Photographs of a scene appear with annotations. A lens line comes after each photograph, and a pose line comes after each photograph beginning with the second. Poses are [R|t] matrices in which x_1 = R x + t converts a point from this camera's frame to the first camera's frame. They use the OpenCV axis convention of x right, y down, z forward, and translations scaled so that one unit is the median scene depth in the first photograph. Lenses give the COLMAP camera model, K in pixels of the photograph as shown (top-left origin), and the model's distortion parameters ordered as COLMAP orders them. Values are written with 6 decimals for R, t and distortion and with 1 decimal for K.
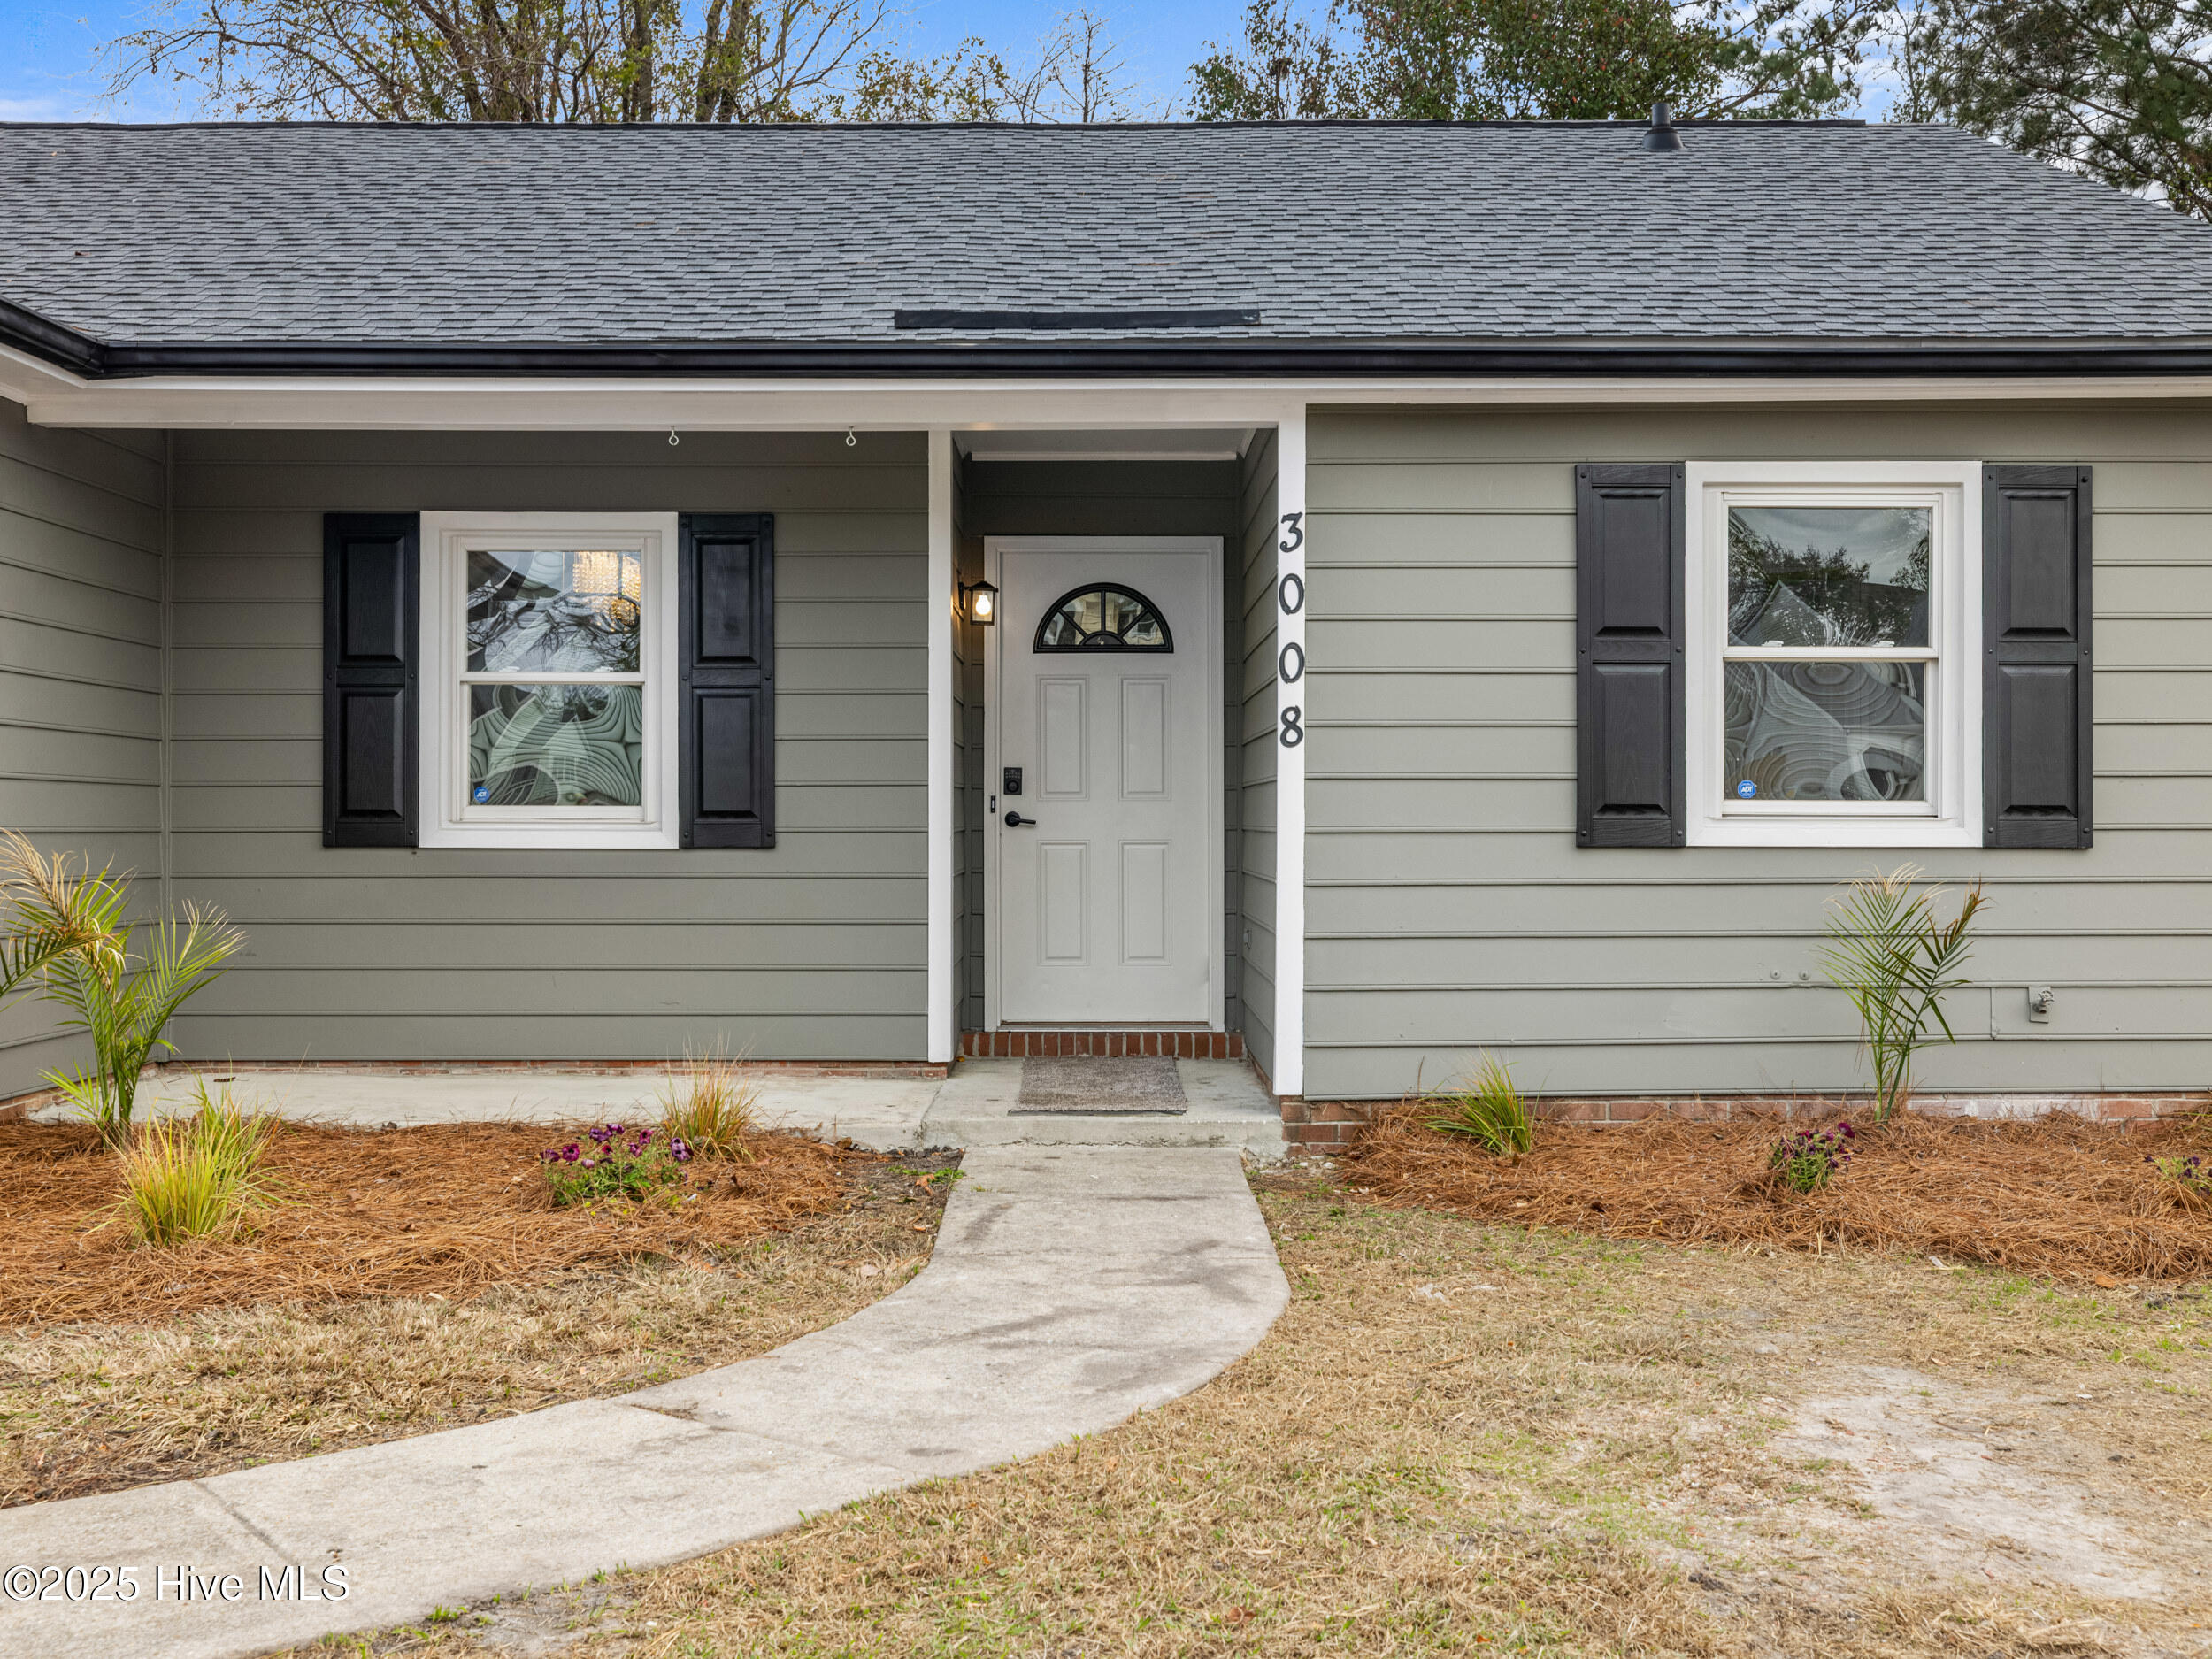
lens RADIAL K [[2392.8, 0, 1106.4], [0, 2392.8, 818.6], [0, 0, 1]] dist [0.003624, 0.000000]
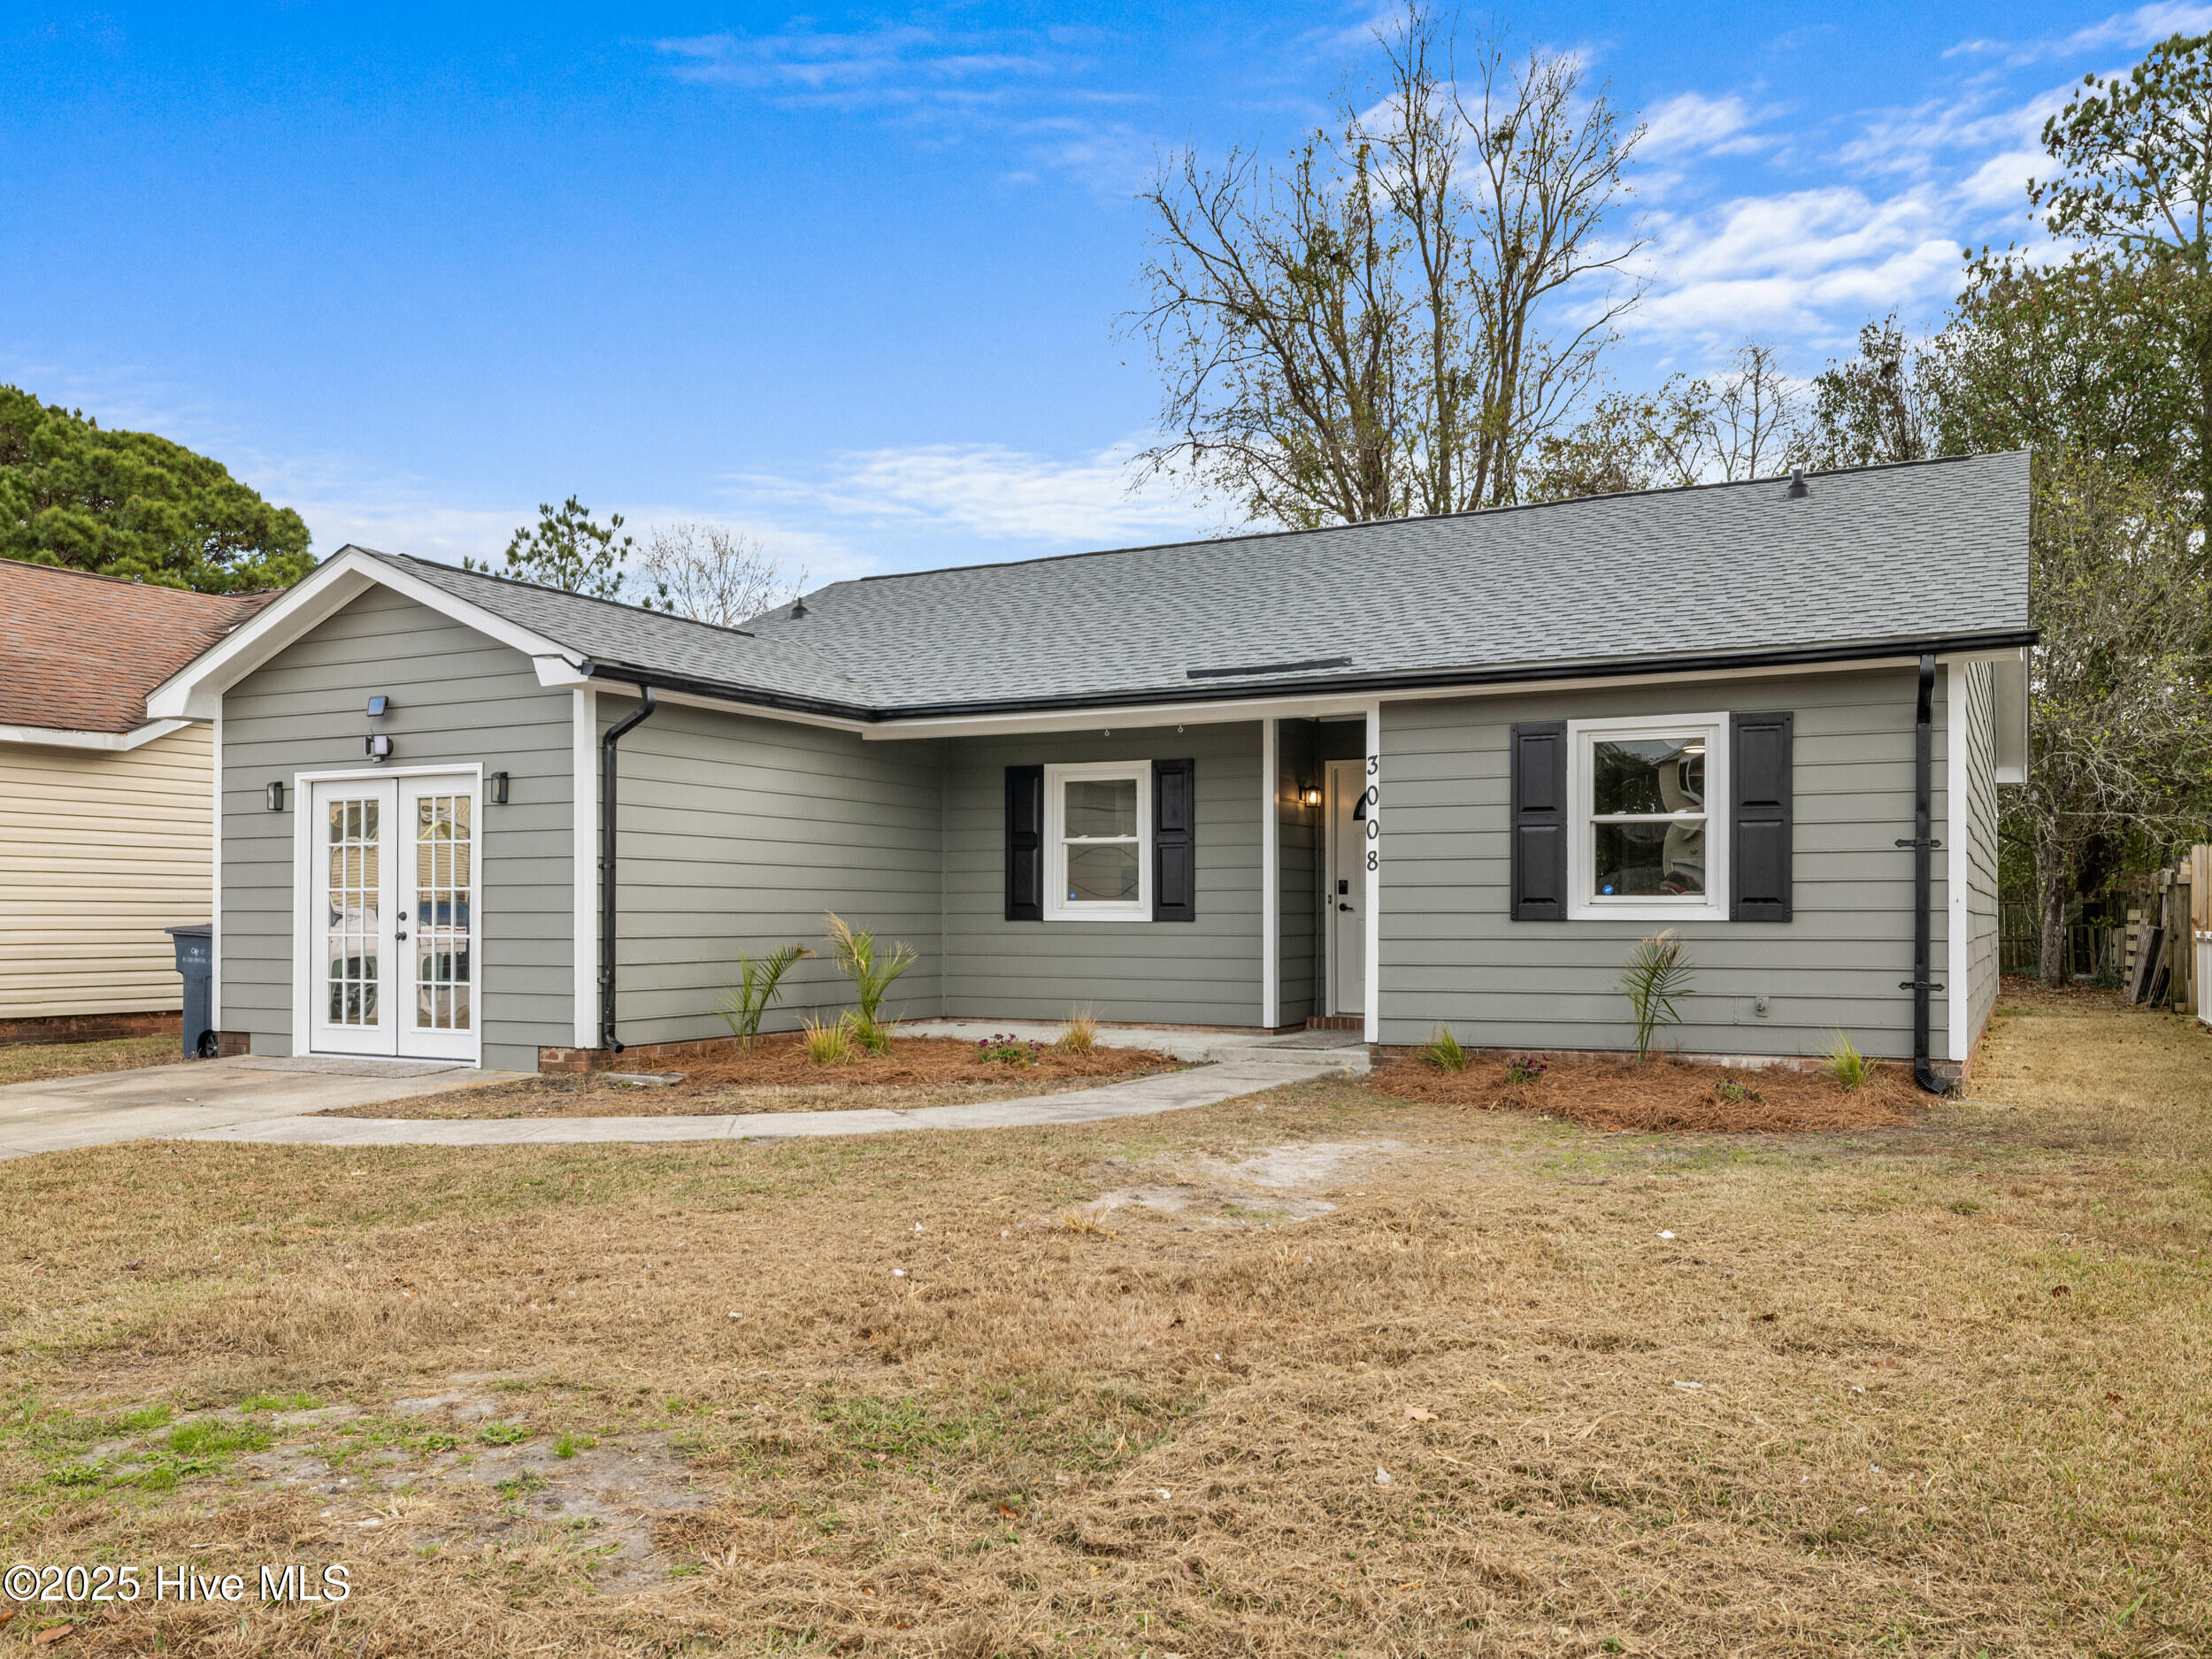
lens RADIAL K [[1726.0, 0, 1128.6], [0, 1726.0, 904.8], [0, 0, 1]] dist [0.006182, -0.001450]
pose [[0.889362, -0.002571, -0.457196, 0.561272], [0.001320, 0.999994, -0.003056, 0.003172], [0.457201, 0.002115, 0.889361, -0.396291]]
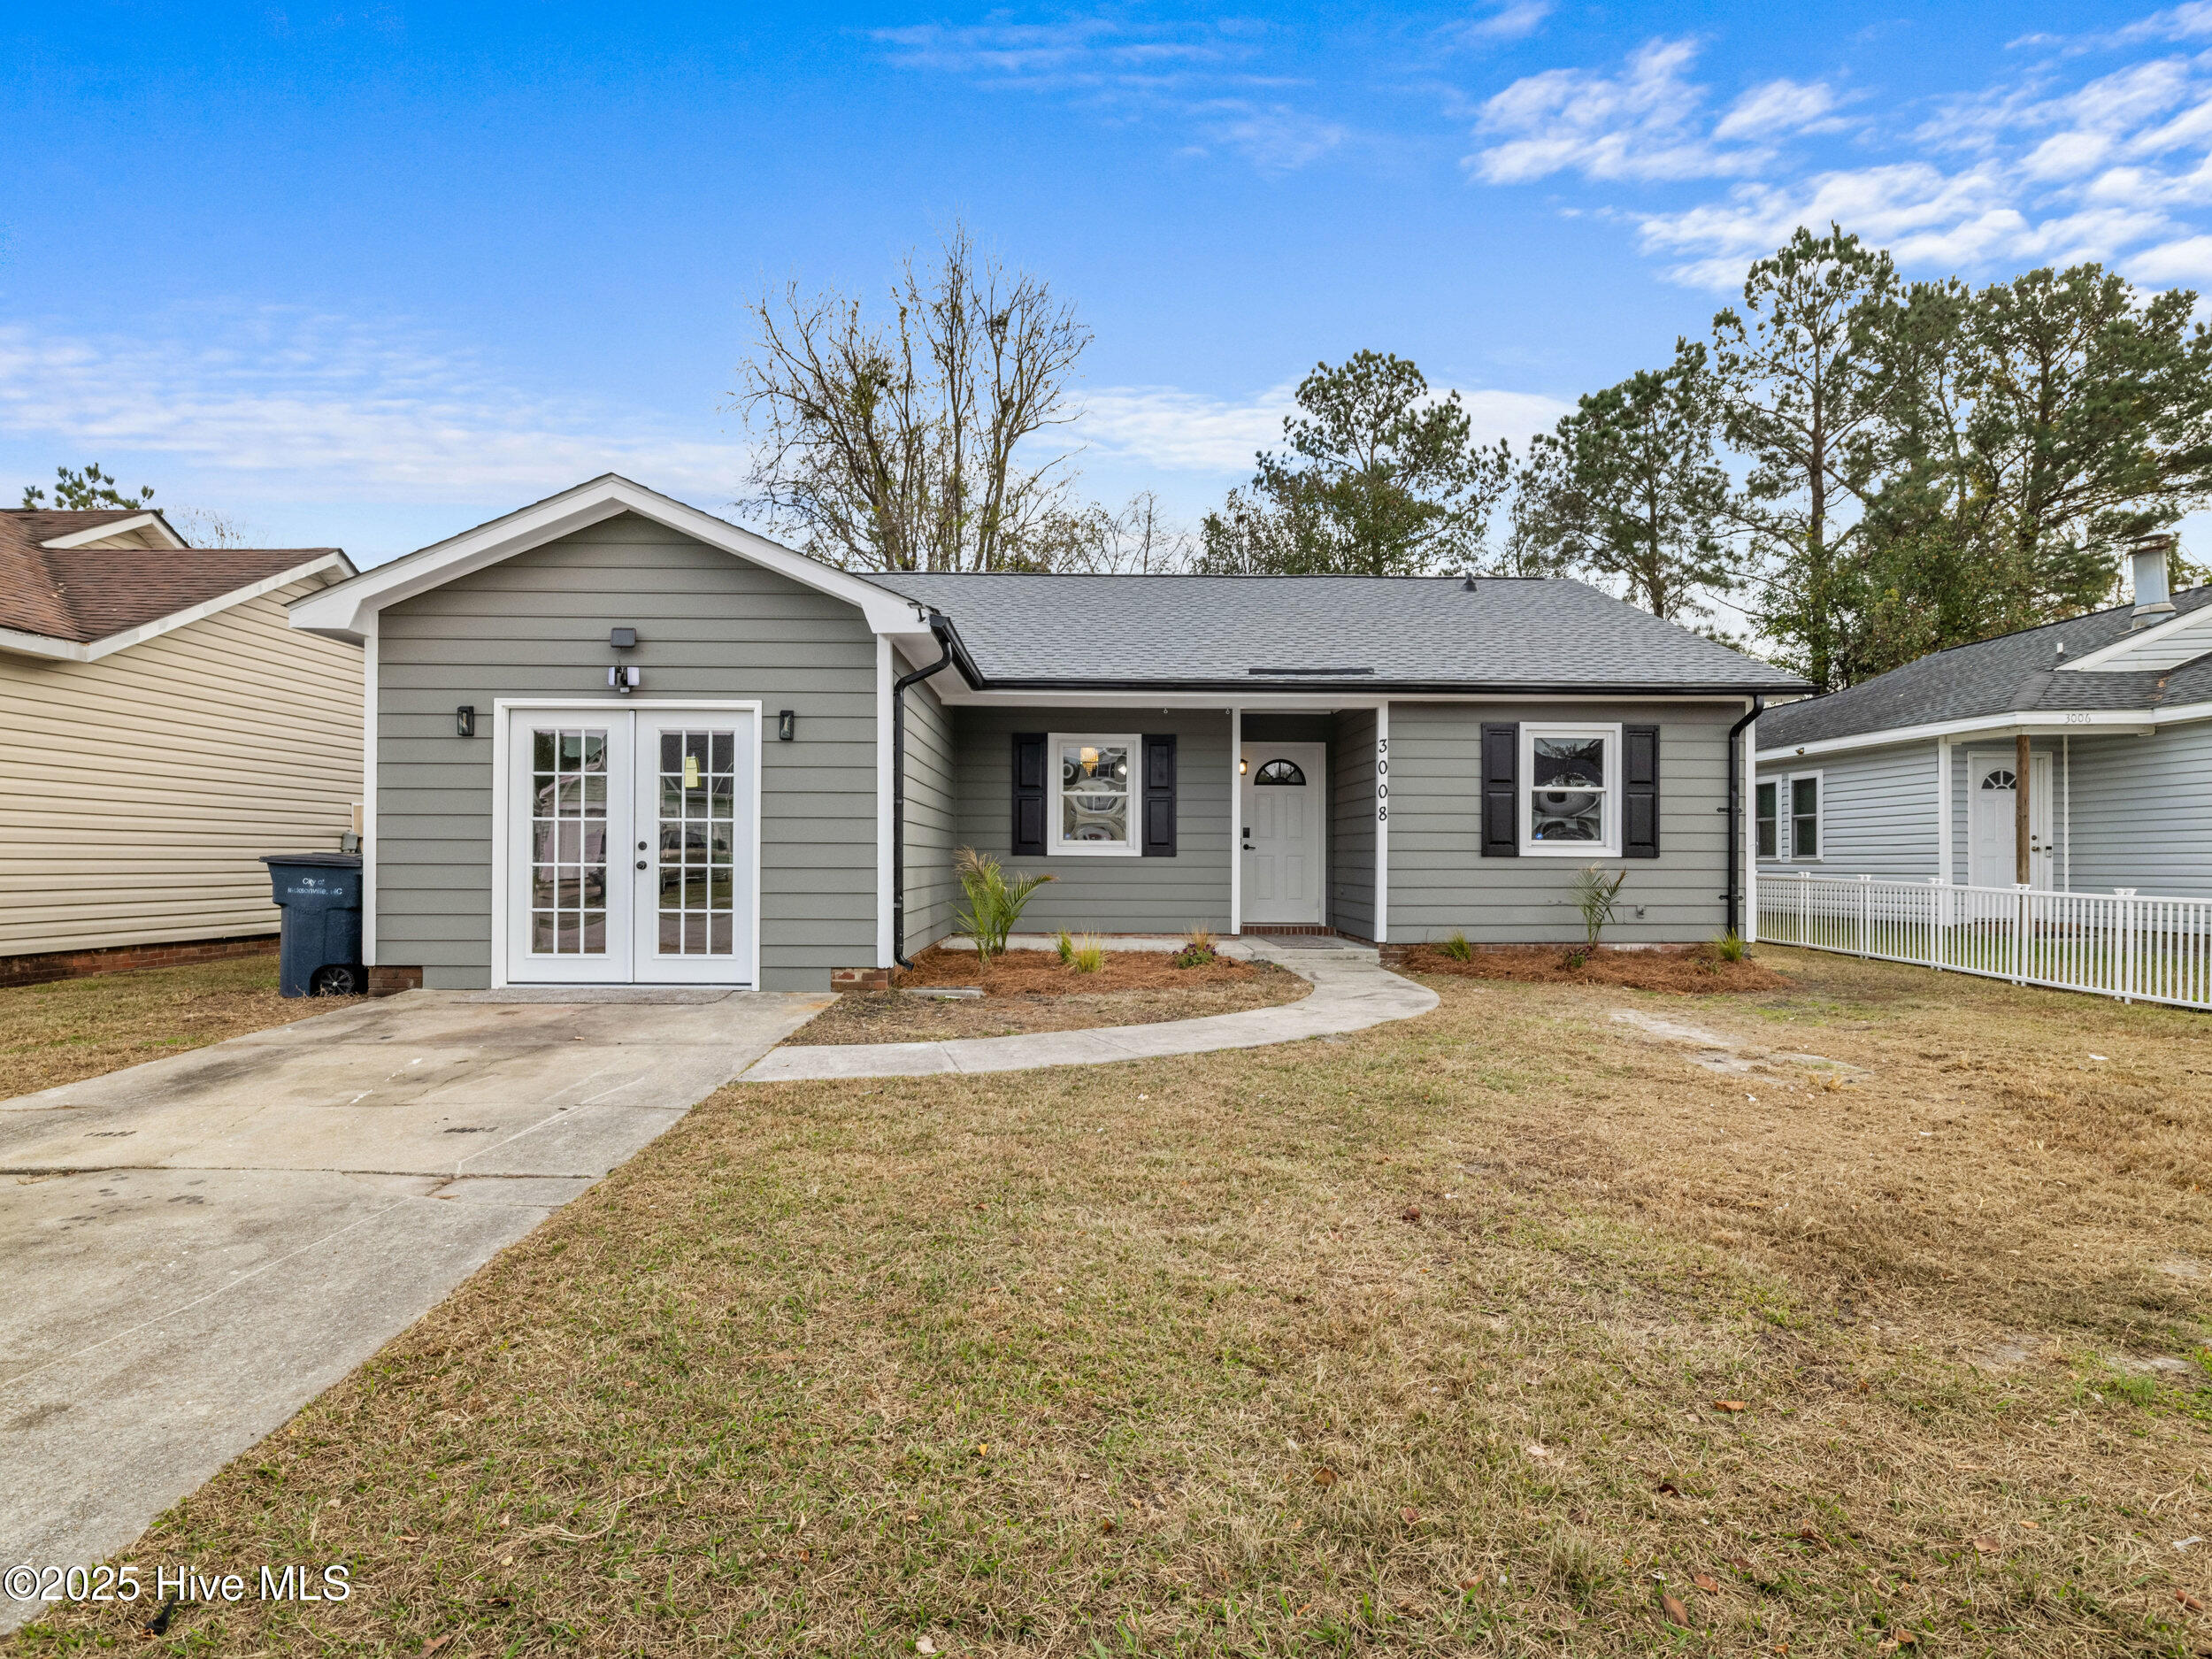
lens RADIAL K [[1169.9, 0, 1107.6], [0, 1169.9, 850.5], [0, 0, 1]] dist [-0.002350, 0.001687]
pose [[0.999860, 0.005826, 0.015674, -0.272789], [-0.005763, 0.999975, -0.004088, 0.013379], [-0.015697, 0.003997, 0.999869, -0.394597]]
